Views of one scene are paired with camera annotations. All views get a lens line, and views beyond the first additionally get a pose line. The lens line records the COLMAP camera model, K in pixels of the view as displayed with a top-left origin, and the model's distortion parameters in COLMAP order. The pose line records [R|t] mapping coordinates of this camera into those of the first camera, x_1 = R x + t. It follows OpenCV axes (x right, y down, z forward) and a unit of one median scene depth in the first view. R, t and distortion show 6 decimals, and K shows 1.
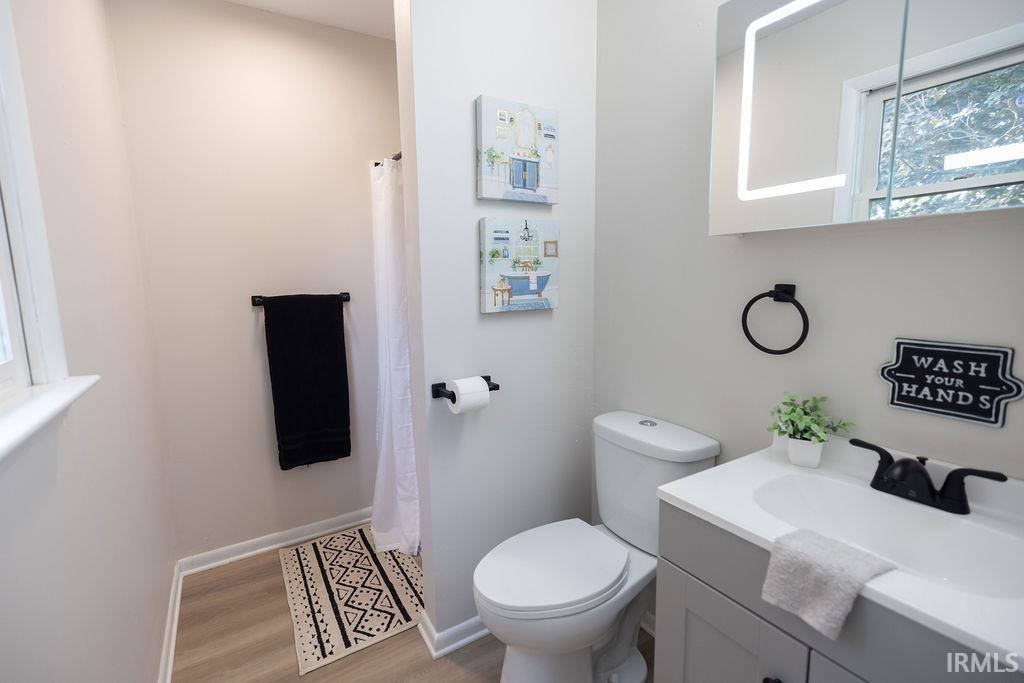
lens RADIAL K [[442.7, 0, 507.8], [0, 442.7, 338.5], [0, 0, 1]] dist [0.003379, 0.000566]
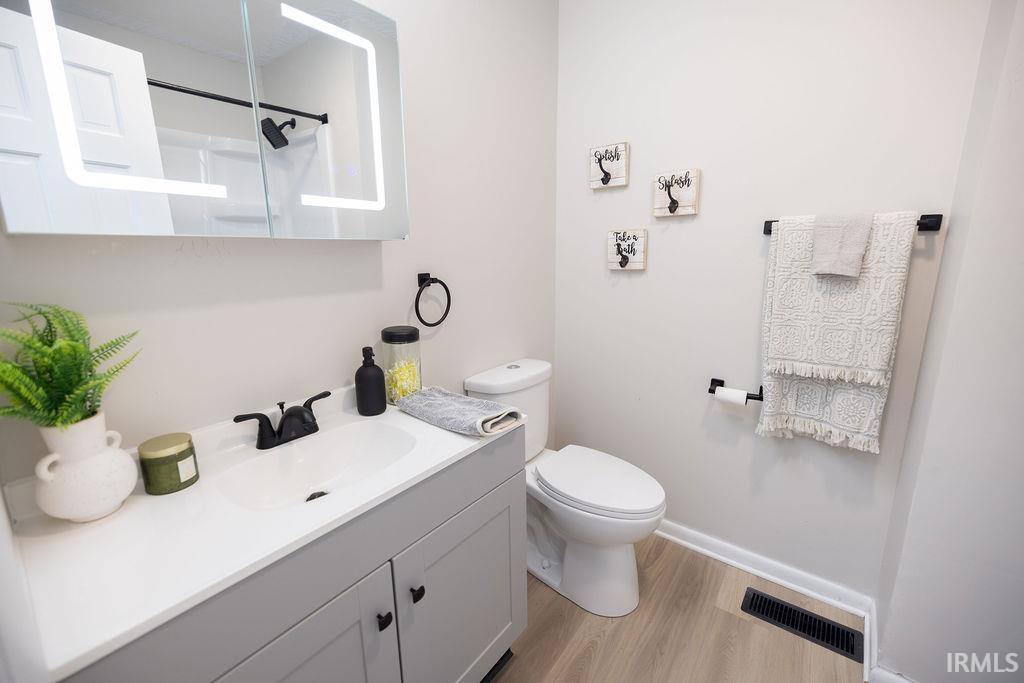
lens RADIAL K [[442.7, 0, 507.8], [0, 442.7, 338.5], [0, 0, 1]] dist [0.003379, 0.000566]
pose [[-0.336500, -0.187046, 0.922920, -0.390121], [0.118570, 0.963859, 0.238574, -0.133773], [-0.934189, 0.189711, -0.302161, 0.768679]]
